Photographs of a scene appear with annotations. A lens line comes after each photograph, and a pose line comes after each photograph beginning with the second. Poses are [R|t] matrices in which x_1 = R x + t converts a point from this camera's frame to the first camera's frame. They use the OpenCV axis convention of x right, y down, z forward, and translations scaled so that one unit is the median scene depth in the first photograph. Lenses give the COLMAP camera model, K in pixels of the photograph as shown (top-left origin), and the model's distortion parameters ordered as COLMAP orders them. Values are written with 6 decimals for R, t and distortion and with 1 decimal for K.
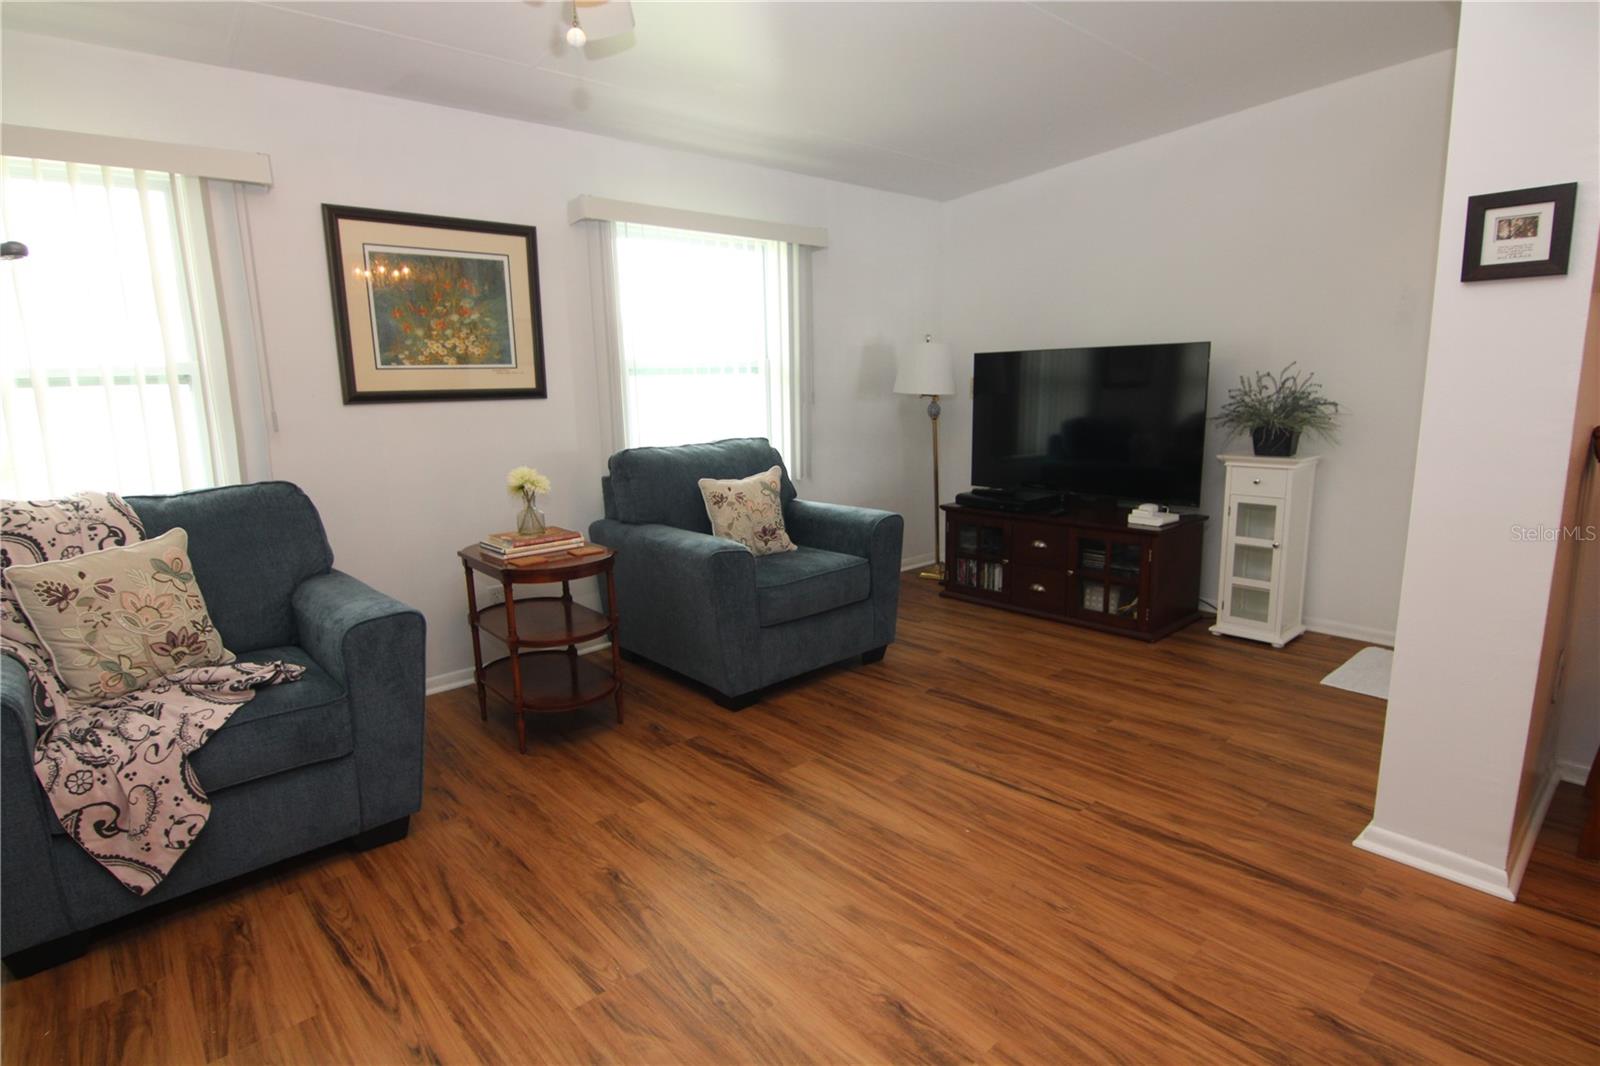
lens RADIAL K [[813.3, 0, 799.7], [0, 813.3, 535.2], [0, 0, 1]] dist [-0.011451, -0.007933]
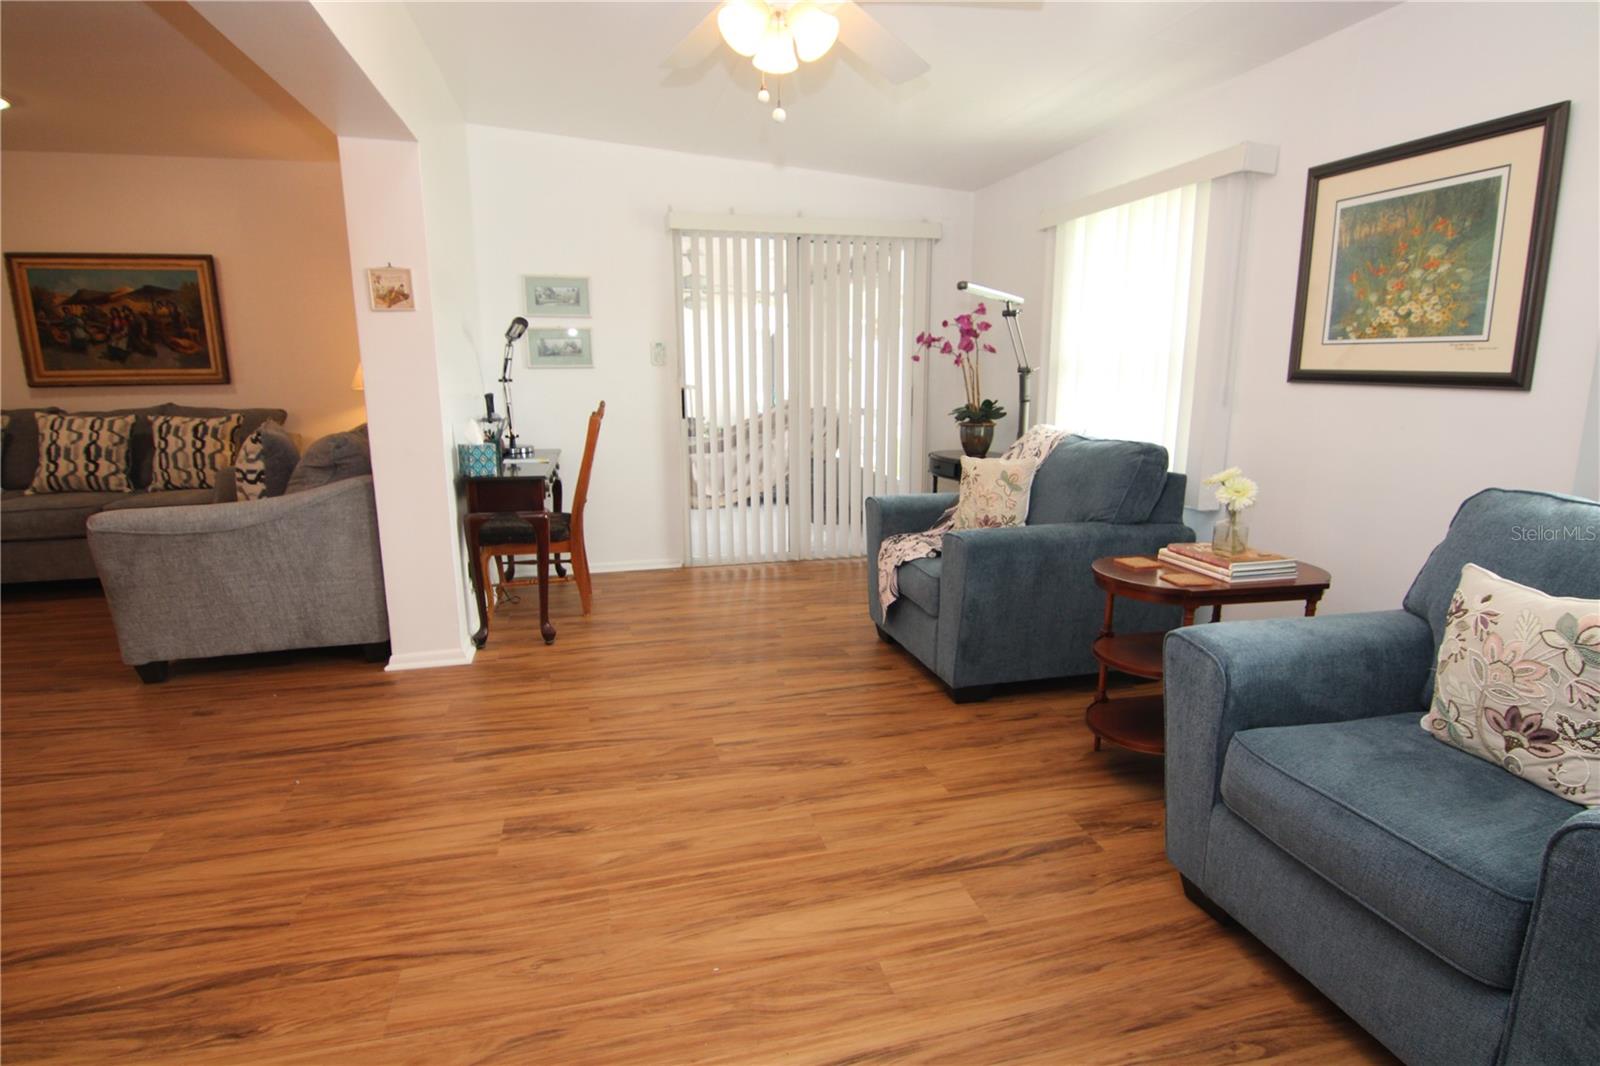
lens RADIAL K [[813.3, 0, 815.1], [0, 813.3, 531.7], [0, 0, 1]] dist [-0.011451, -0.007933]
pose [[-0.444428, 0.201902, -0.872765, 0.556051], [-0.158208, 0.941266, 0.298311, -0.195675], [0.881734, 0.270656, -0.386382, 0.944237]]
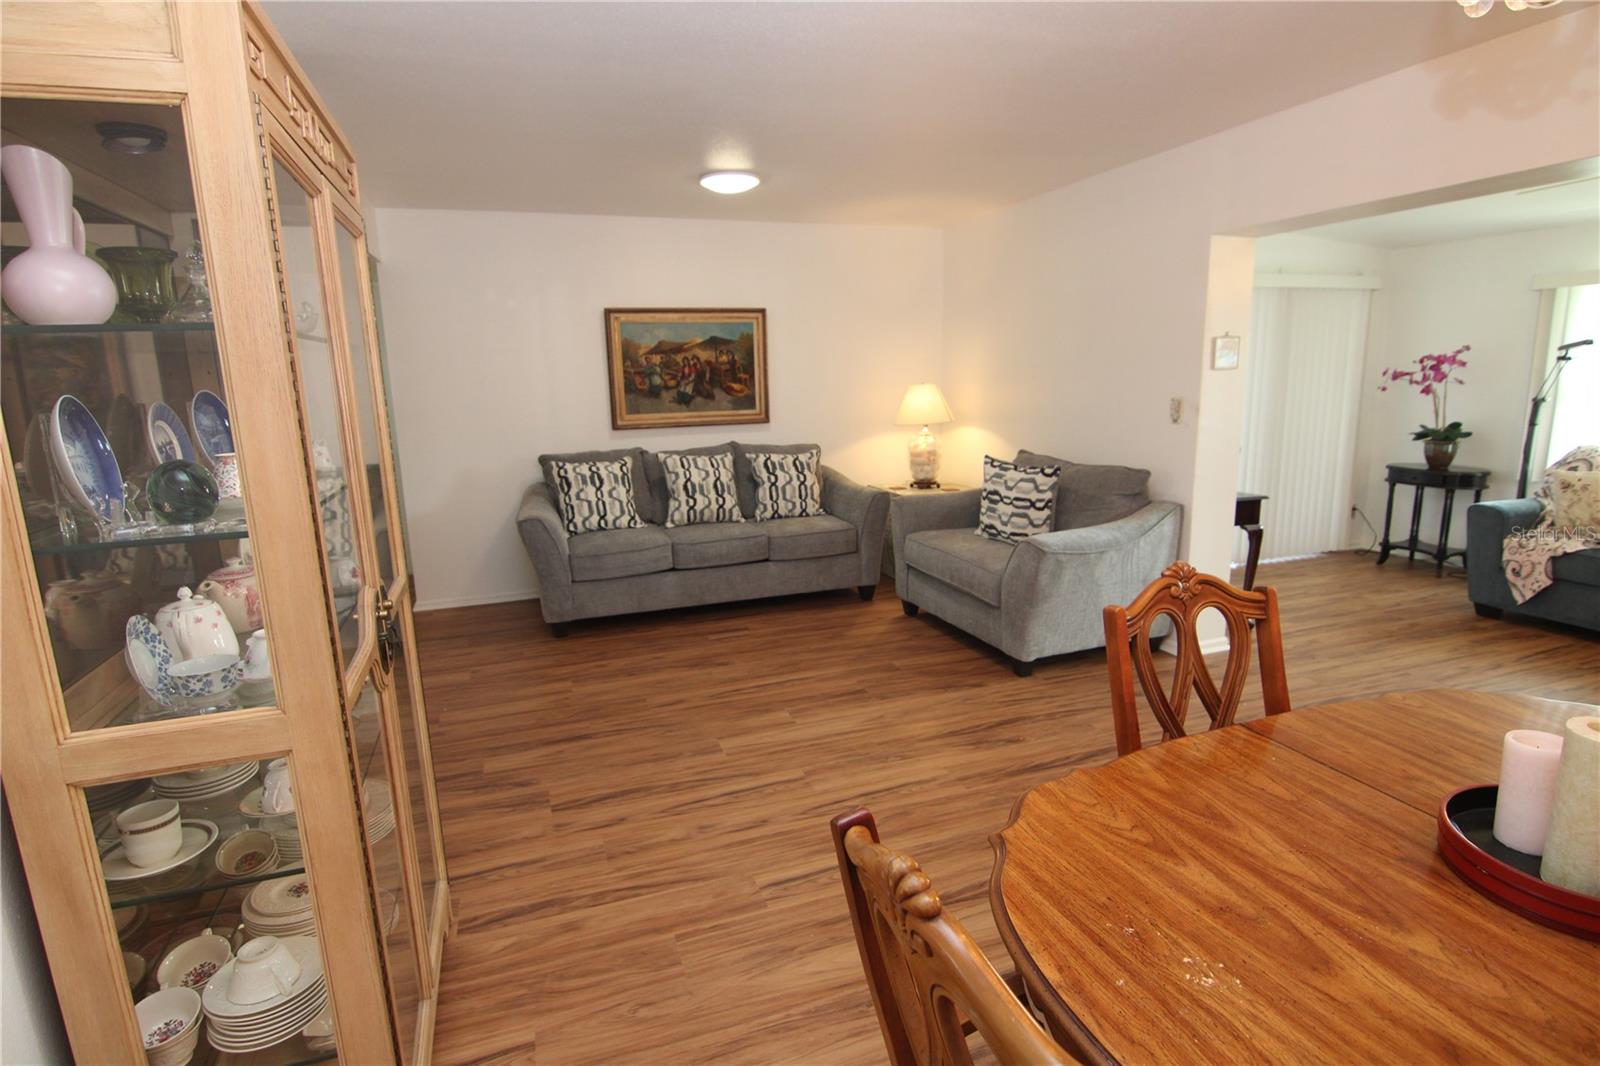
lens RADIAL K [[813.3, 0, 809.1], [0, 813.3, 535.8], [0, 0, 1]] dist [-0.011451, -0.007933]
pose [[-0.374457, 0.210565, -0.903020, 1.334918], [-0.143925, 0.948873, 0.280938, -0.081263], [0.916006, 0.235167, -0.325007, -0.151160]]
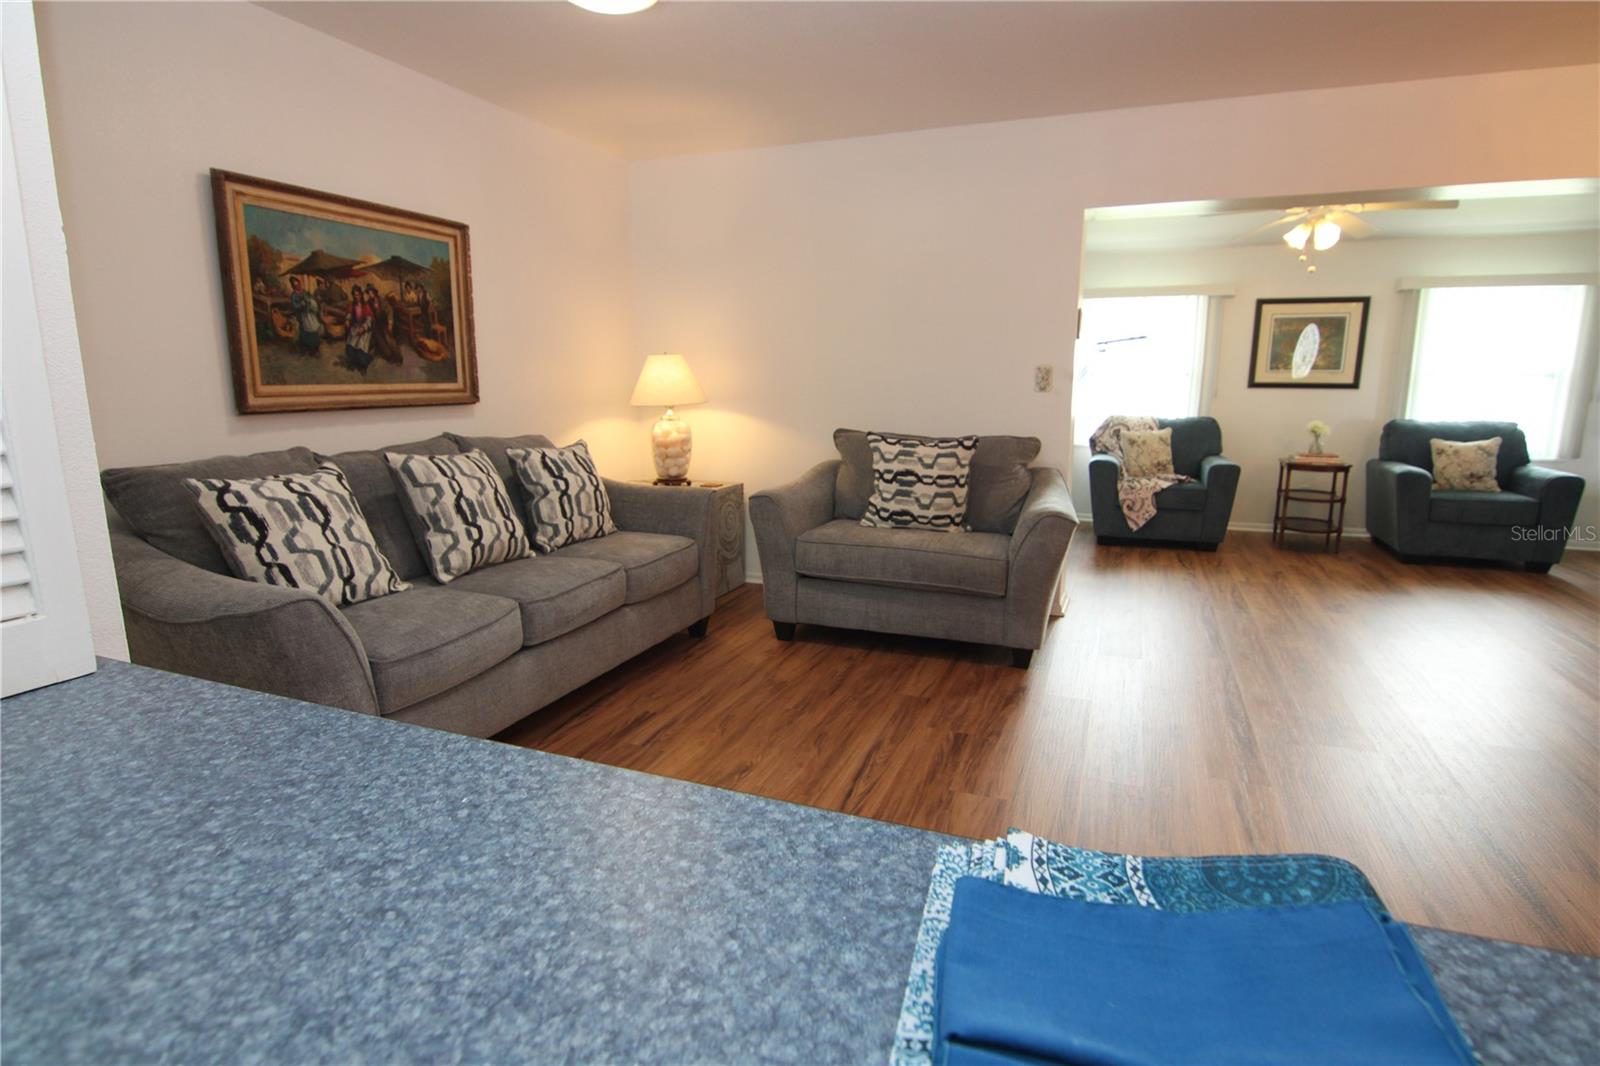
lens RADIAL K [[813.3, 0, 810.6], [0, 813.3, 536.4], [0, 0, 1]] dist [-0.011451, -0.007933]
pose [[0.454992, 0.192299, -0.869485, 0.913094], [-0.178589, 0.976273, 0.122463, 0.180831], [0.872404, 0.099561, 0.478539, -1.079910]]
